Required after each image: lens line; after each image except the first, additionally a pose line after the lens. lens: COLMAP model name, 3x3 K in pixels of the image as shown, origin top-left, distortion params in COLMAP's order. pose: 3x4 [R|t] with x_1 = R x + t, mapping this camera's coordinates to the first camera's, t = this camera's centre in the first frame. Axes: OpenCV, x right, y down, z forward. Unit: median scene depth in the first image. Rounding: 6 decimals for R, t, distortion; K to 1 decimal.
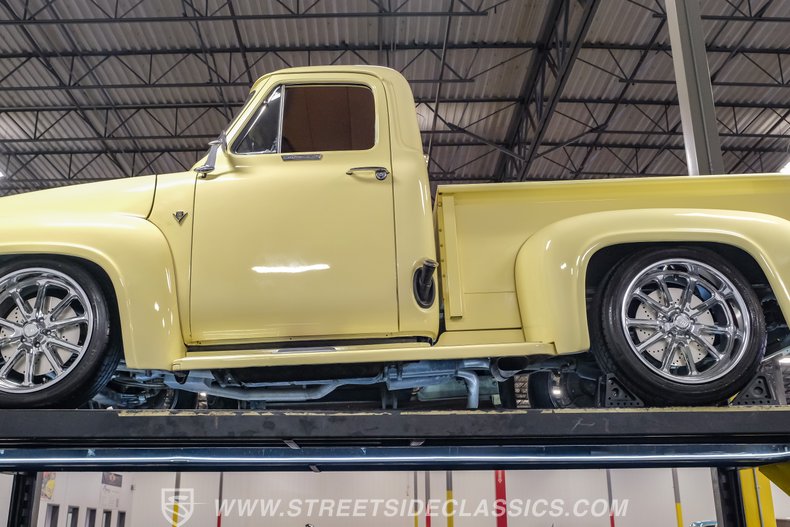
lens RADIAL K [[844.3, 0, 395.3], [0, 844.3, 250.2], [0, 0, 1]] dist [-0.017137, 0.012251]
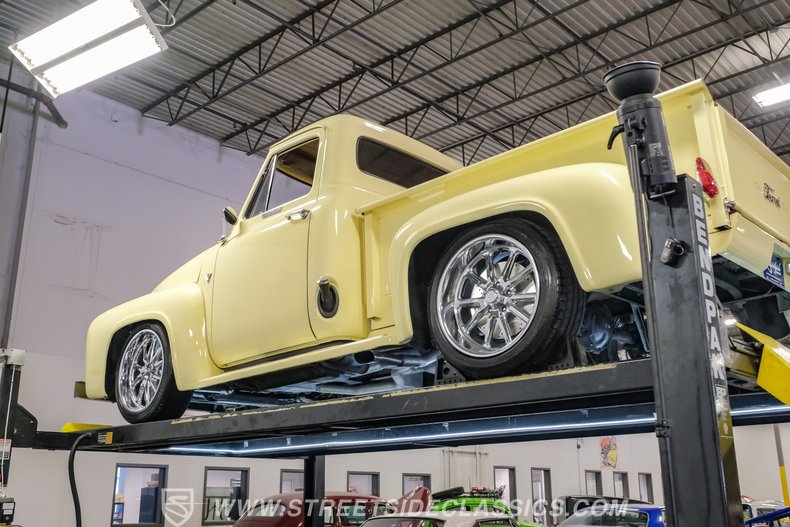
lens RADIAL K [[831.7, 0, 395.0], [0, 831.7, 263.5], [0, 0, 1]] dist [-0.067171, 0.005279]
pose [[0.744079, -0.188733, -0.640879, 0.567009], [0.219669, 0.975046, -0.032100, 0.032605], [0.630946, -0.116896, 0.766970, 0.095416]]
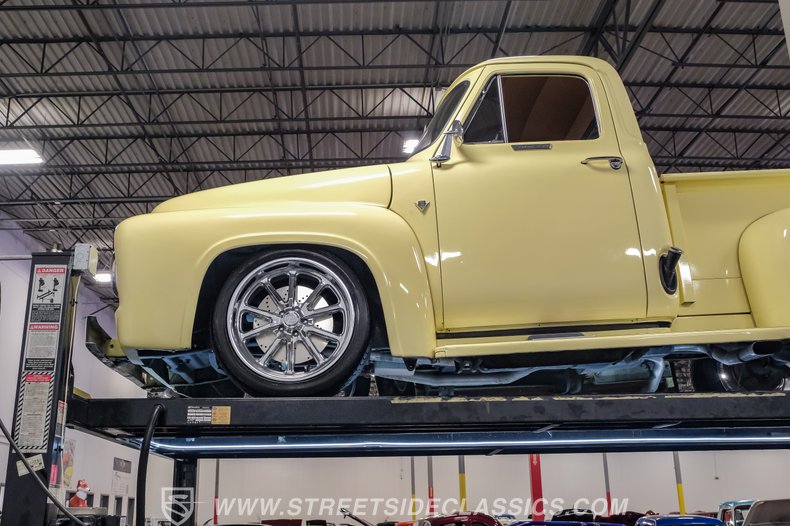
lens RADIAL K [[853.9, 0, 391.6], [0, 853.9, 239.1], [0, 0, 1]] dist [-0.022885, 0.019927]
pose [[0.999824, -0.006510, 0.017586, -0.204993], [0.006394, 0.999957, 0.006693, -0.004693], [-0.017629, -0.006580, 0.999823, -0.017949]]
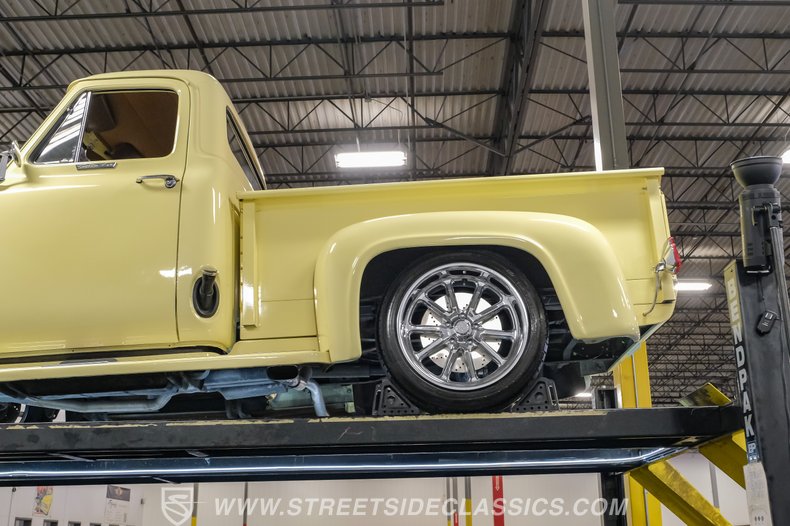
lens RADIAL K [[884.9, 0, 431.9], [0, 884.9, 265.2], [0, 0, 1]] dist [-0.017854, 0.046444]
pose [[0.999831, -0.017292, -0.006227, 0.195526], [0.017406, 0.999674, 0.018675, -0.004683], [0.005902, -0.018780, 0.999806, -0.019469]]
